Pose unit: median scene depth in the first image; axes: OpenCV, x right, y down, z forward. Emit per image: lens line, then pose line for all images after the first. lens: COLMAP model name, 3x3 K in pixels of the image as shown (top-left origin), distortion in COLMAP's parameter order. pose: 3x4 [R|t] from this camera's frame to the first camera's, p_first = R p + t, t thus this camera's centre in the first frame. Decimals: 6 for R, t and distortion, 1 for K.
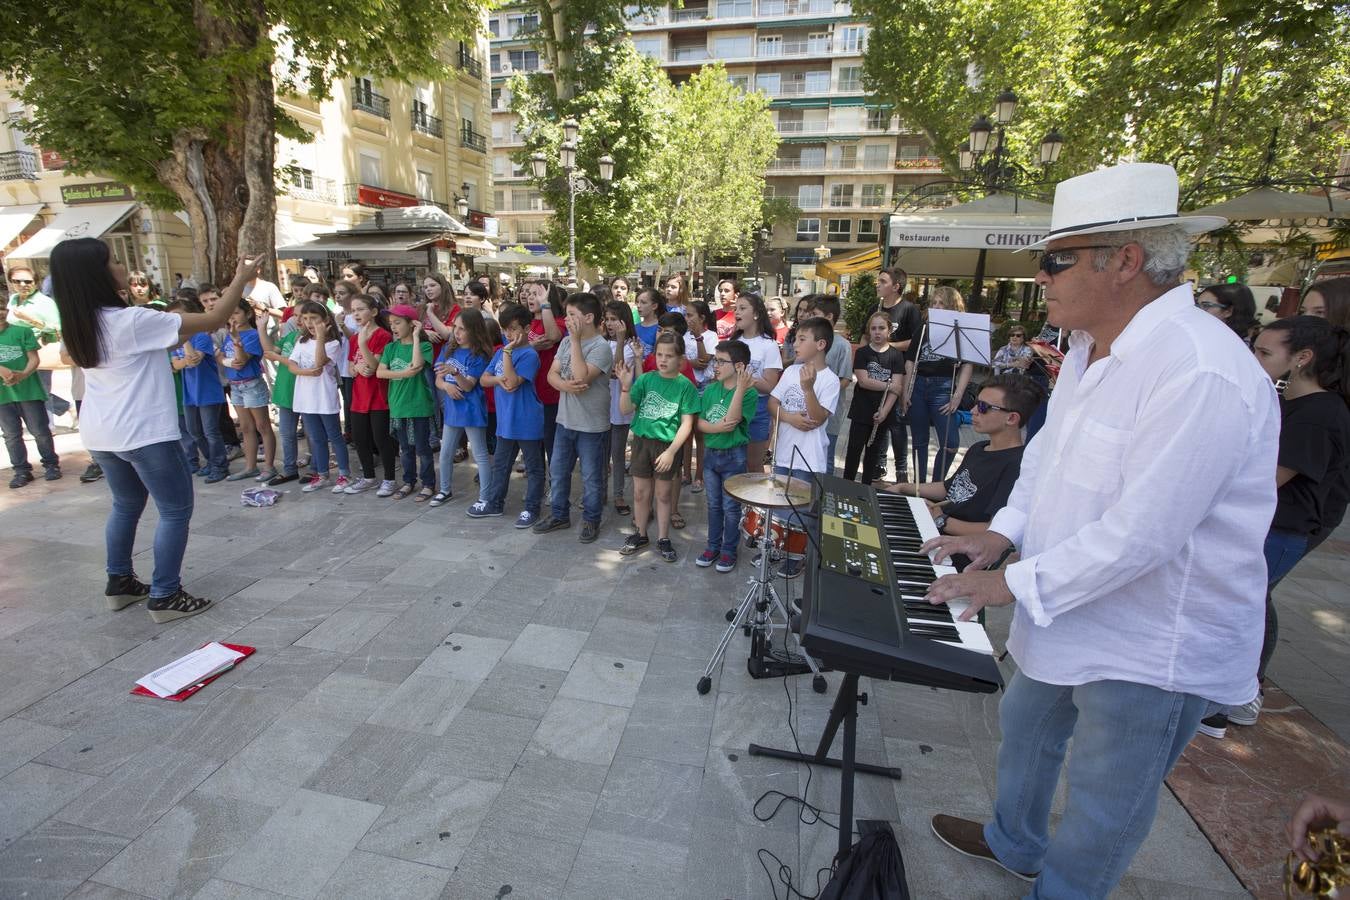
lens RADIAL K [[610.7, 0, 674.1], [0, 610.7, 445.1], [0, 0, 1]] dist [-0.039495, 0.011097]
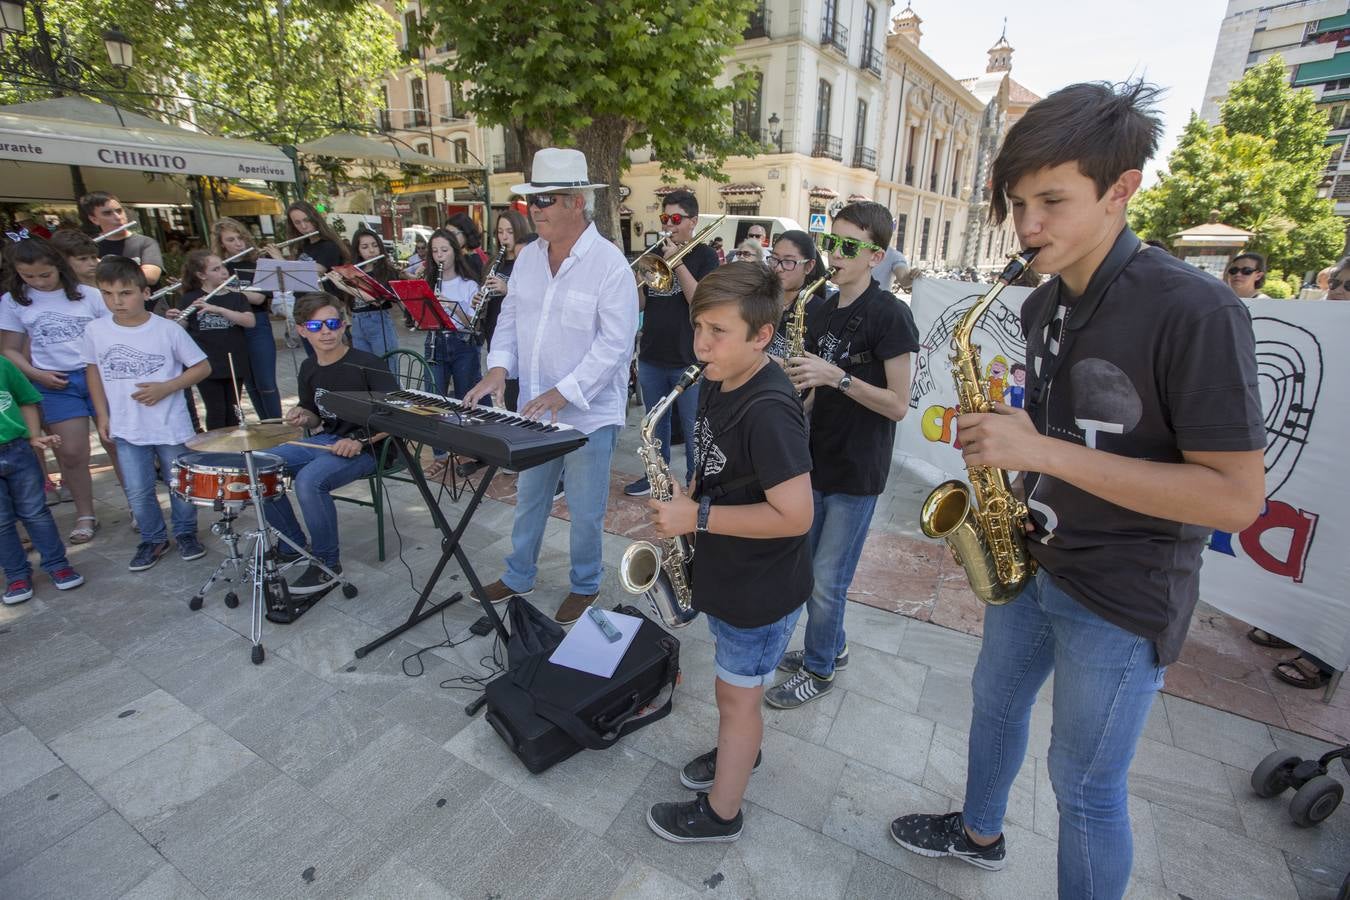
lens RADIAL K [[611.4, 0, 681.3], [0, 611.4, 453.0], [0, 0, 1]] dist [-0.044420, 0.010372]
pose [[0.302531, -0.331374, 0.893681, -0.031060], [0.218981, 0.936702, 0.273196, -0.000261], [-0.927643, 0.113049, 0.355946, 0.001912]]
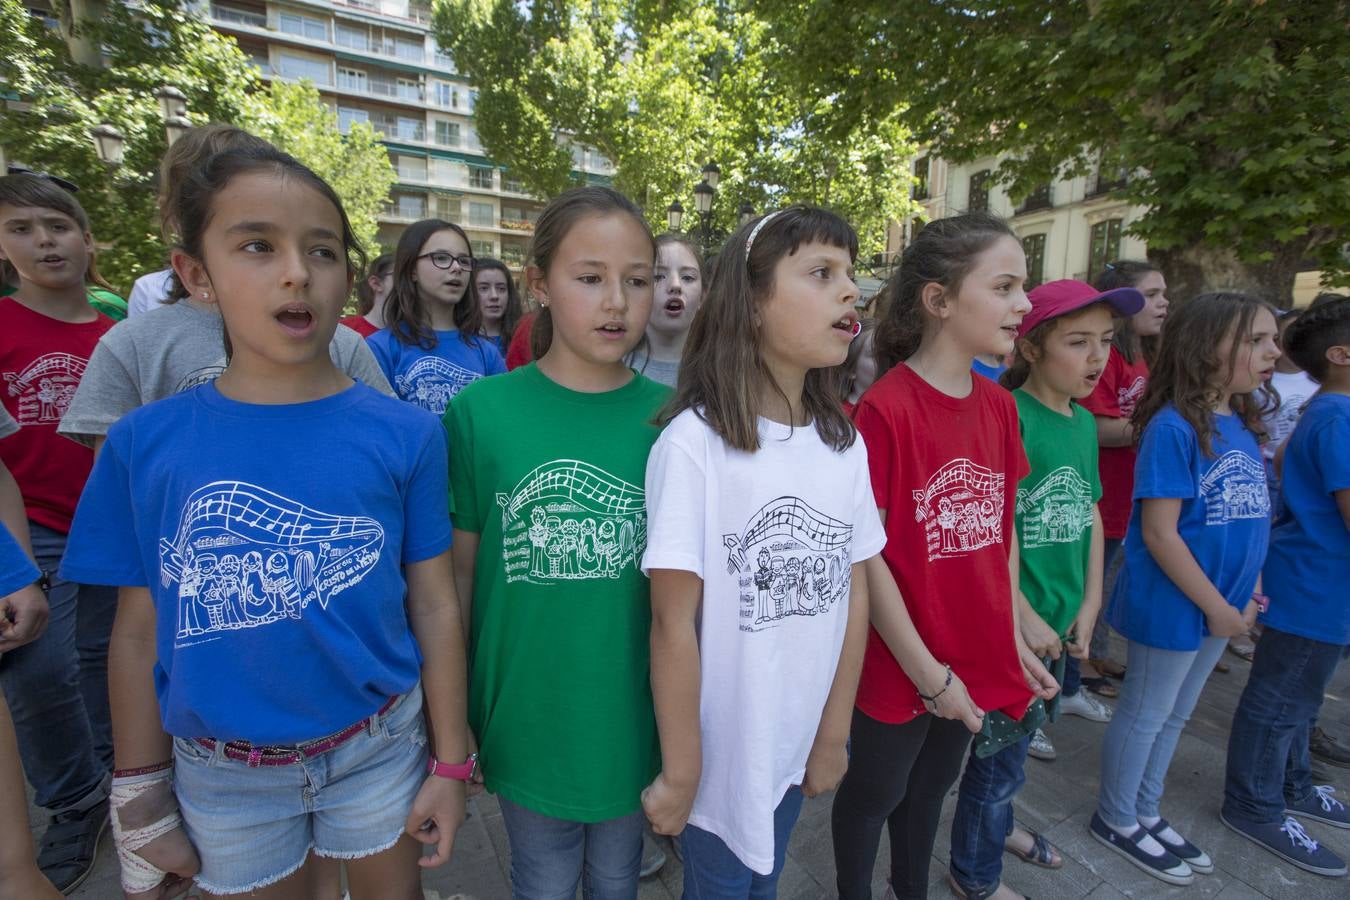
lens RADIAL K [[610.7, 0, 672.8], [0, 610.7, 439.2], [0, 0, 1]] dist [-0.039495, 0.011097]
pose [[0.781291, -0.082441, 0.618699, -0.090267], [0.145627, 0.987959, -0.052252, -0.020000], [-0.606941, 0.130923, 0.783889, 0.103786]]
